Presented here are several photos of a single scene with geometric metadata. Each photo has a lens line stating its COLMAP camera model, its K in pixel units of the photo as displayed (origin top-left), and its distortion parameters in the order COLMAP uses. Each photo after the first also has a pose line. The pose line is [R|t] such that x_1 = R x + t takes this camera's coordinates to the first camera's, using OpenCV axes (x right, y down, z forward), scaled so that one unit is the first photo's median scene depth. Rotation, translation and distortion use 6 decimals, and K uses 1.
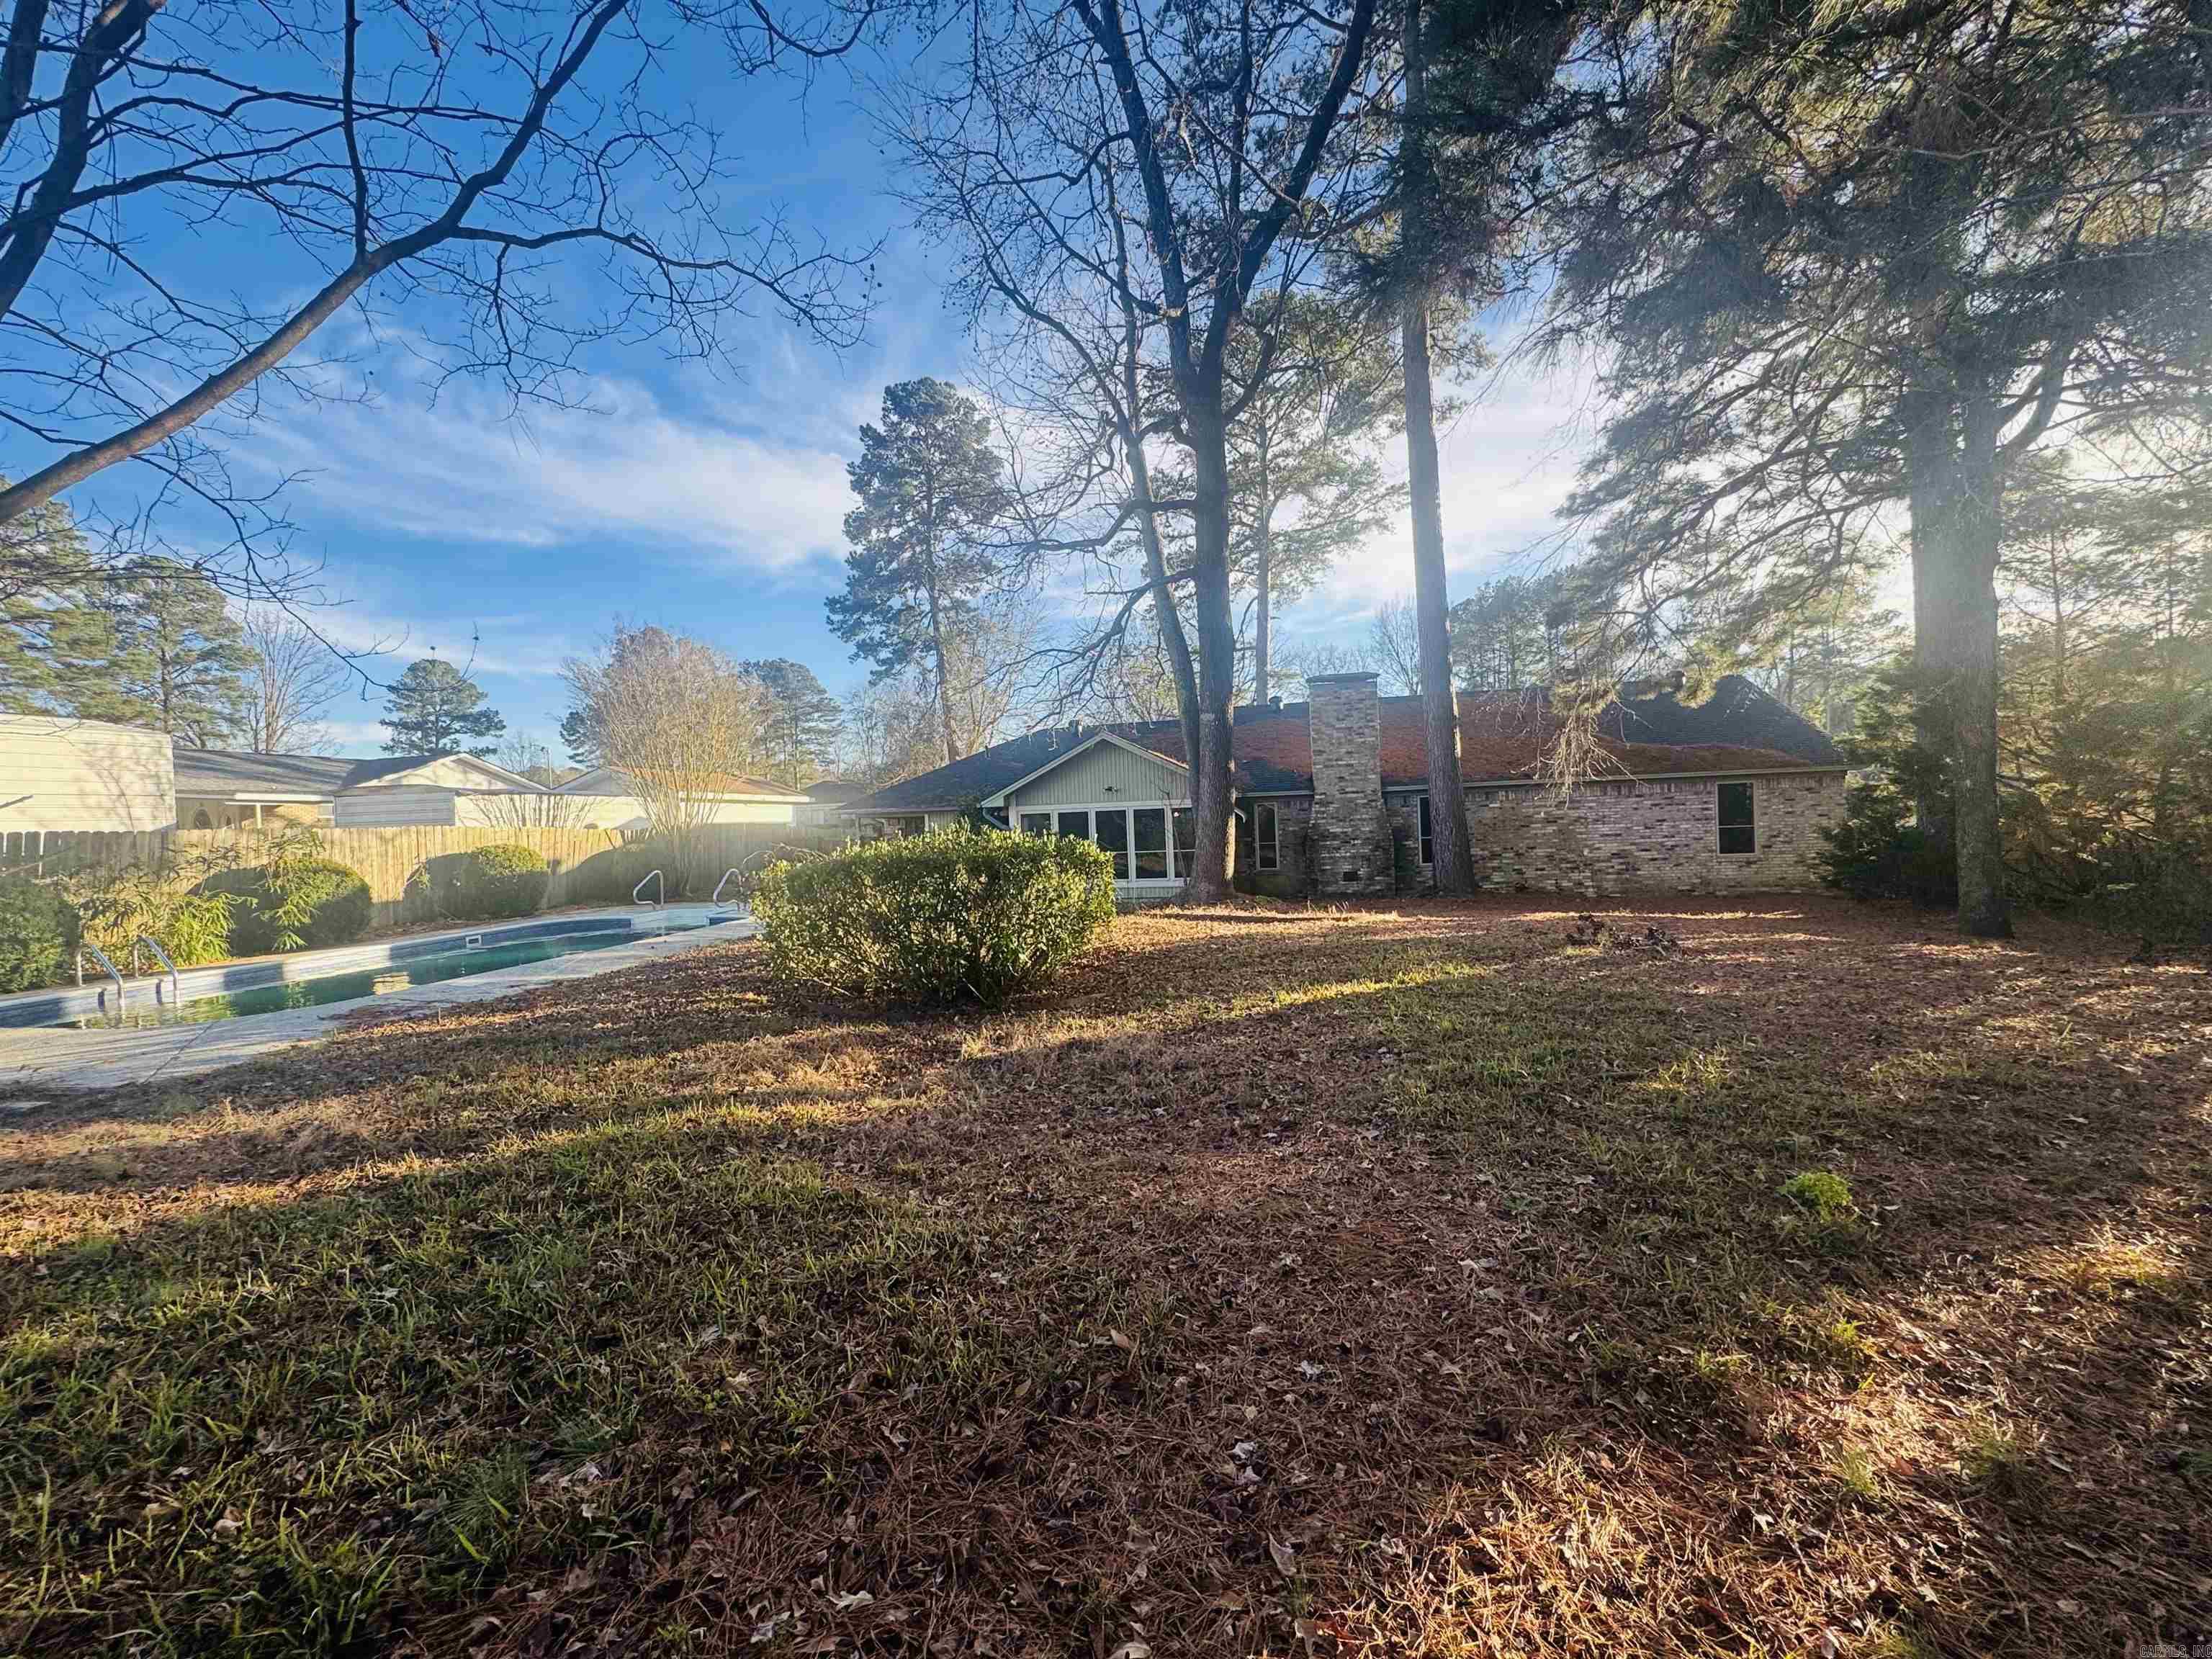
lens RADIAL K [[883.4, 0, 1106.4], [0, 883.4, 831.8], [0, 0, 1]] dist [-0.002521, -0.000319]
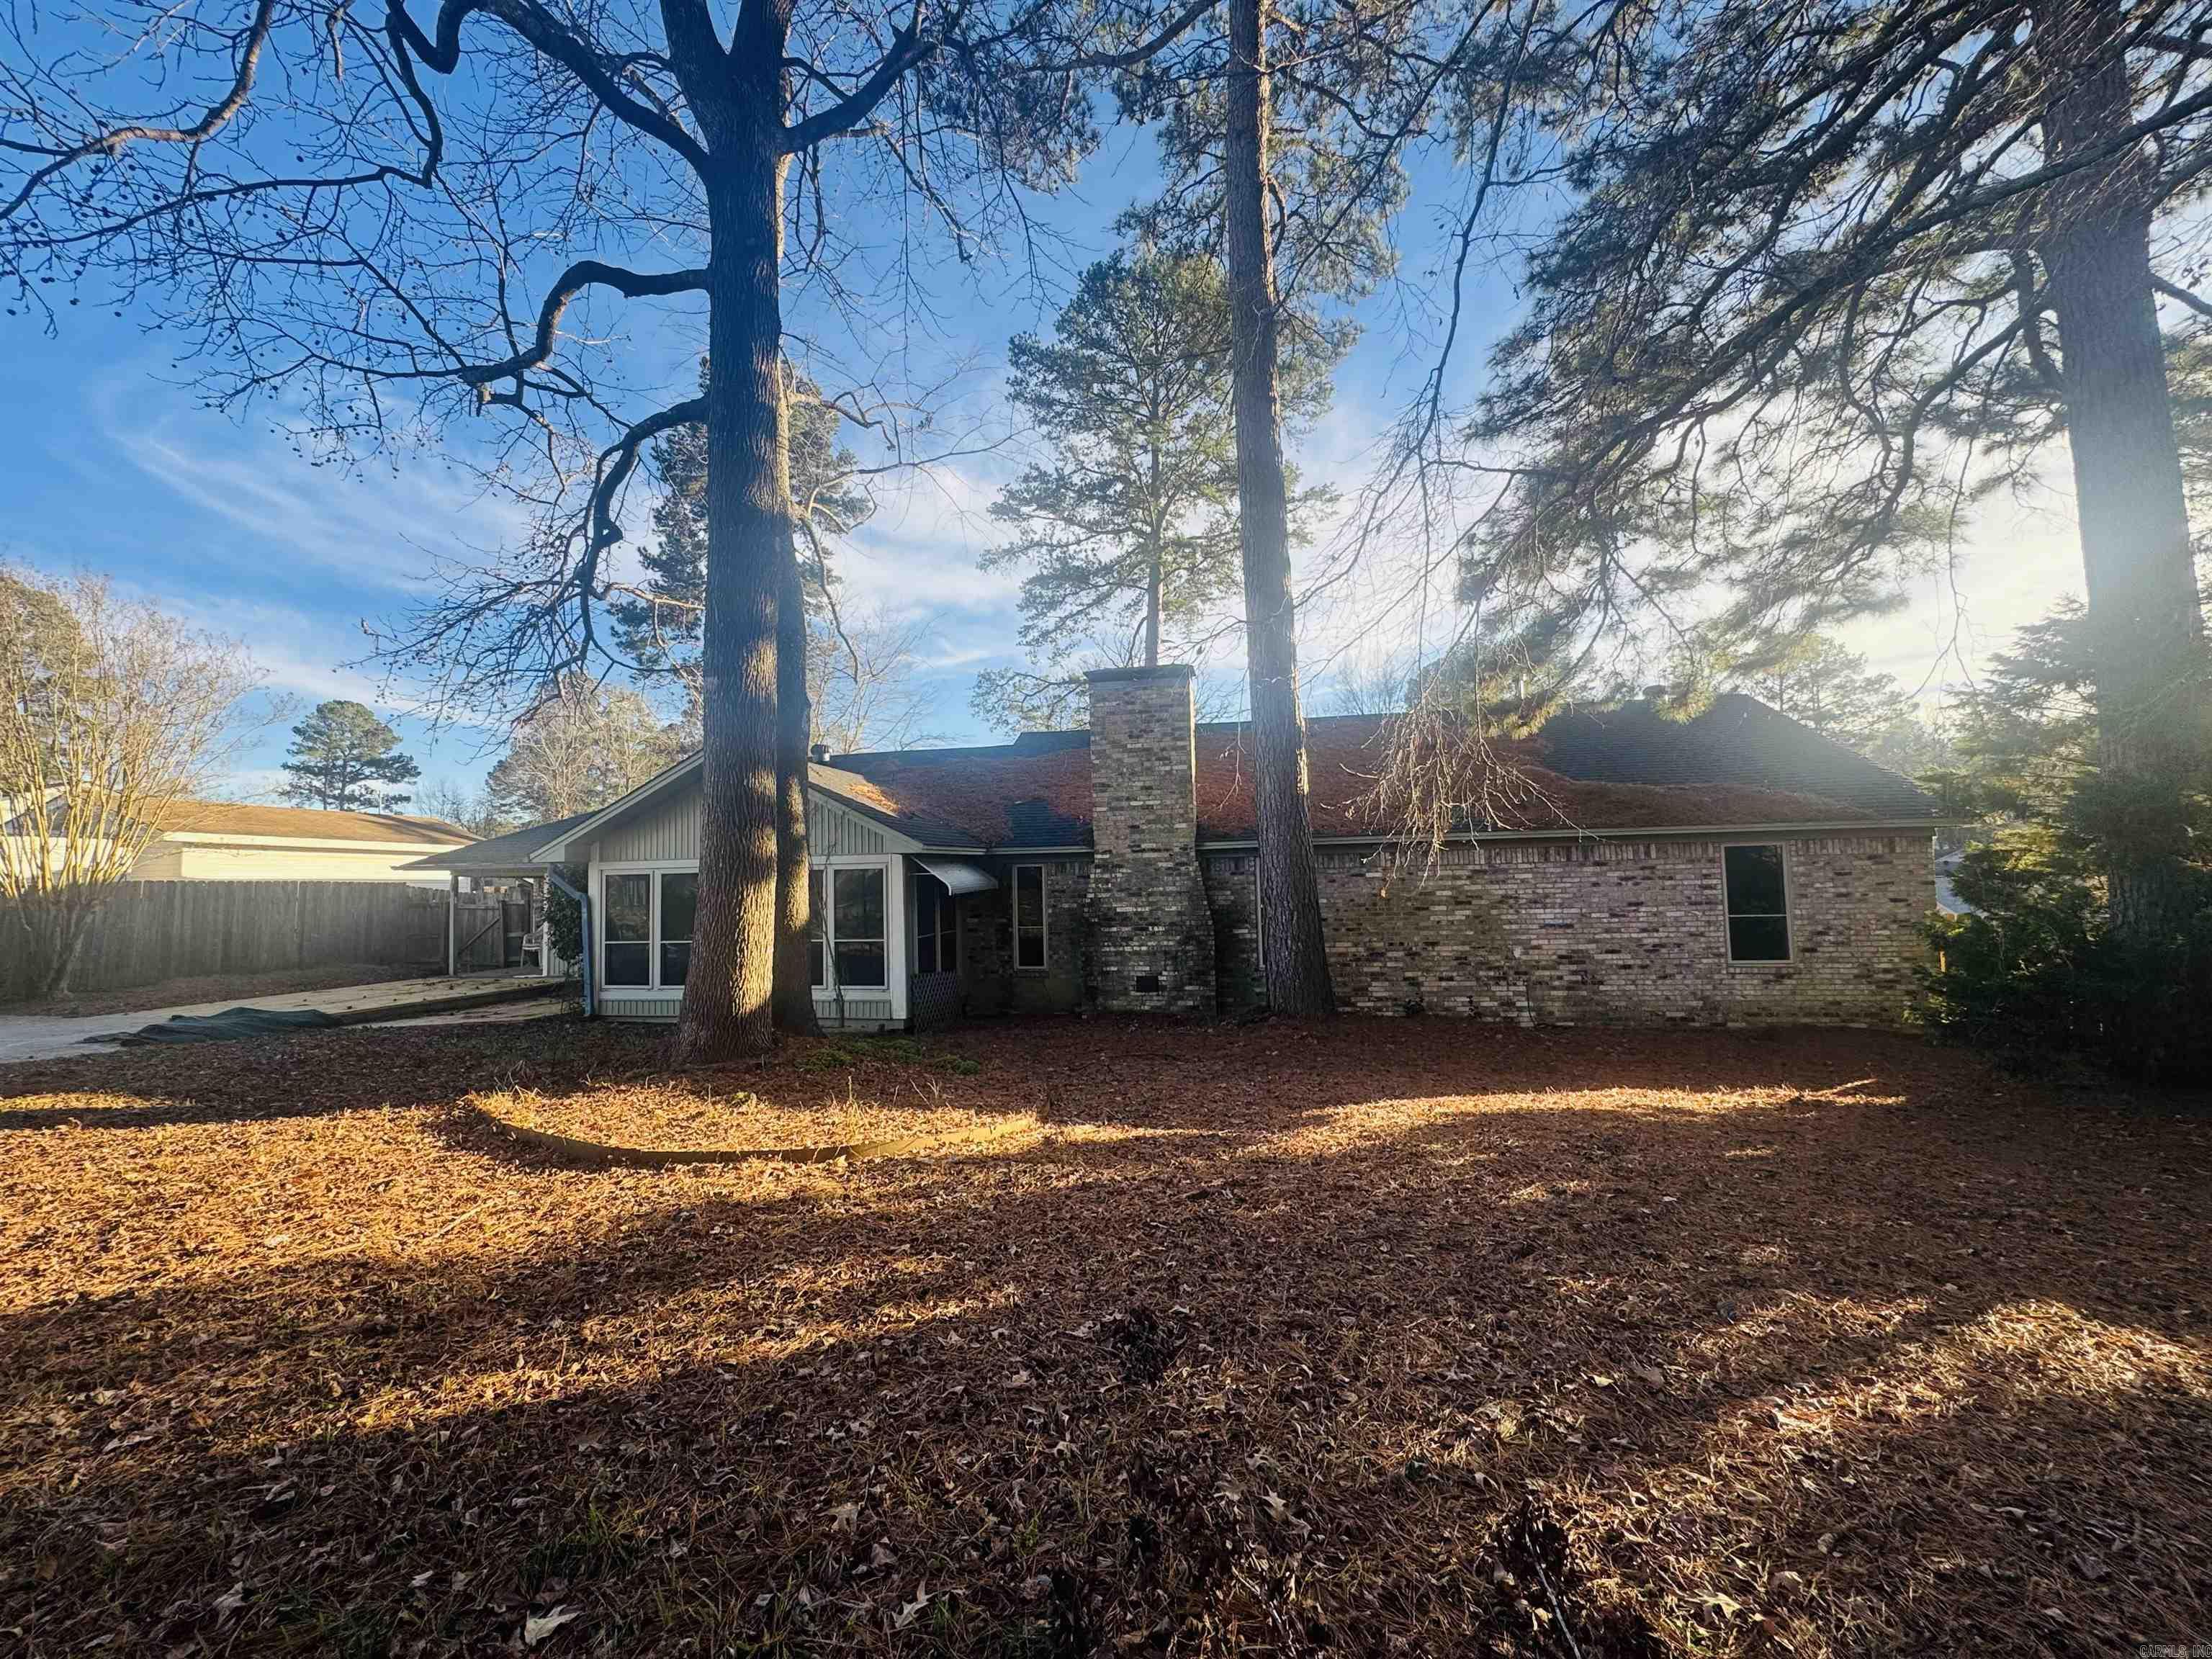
lens RADIAL K [[883.4, 0, 1104.0], [0, 883.4, 829.8], [0, 0, 1]] dist [-0.002521, -0.000319]
pose [[0.999842, 0.016430, 0.006731, 0.240995], [-0.015897, 0.997220, -0.072803, -0.013025], [-0.007908, 0.072684, 0.997324, 0.366757]]
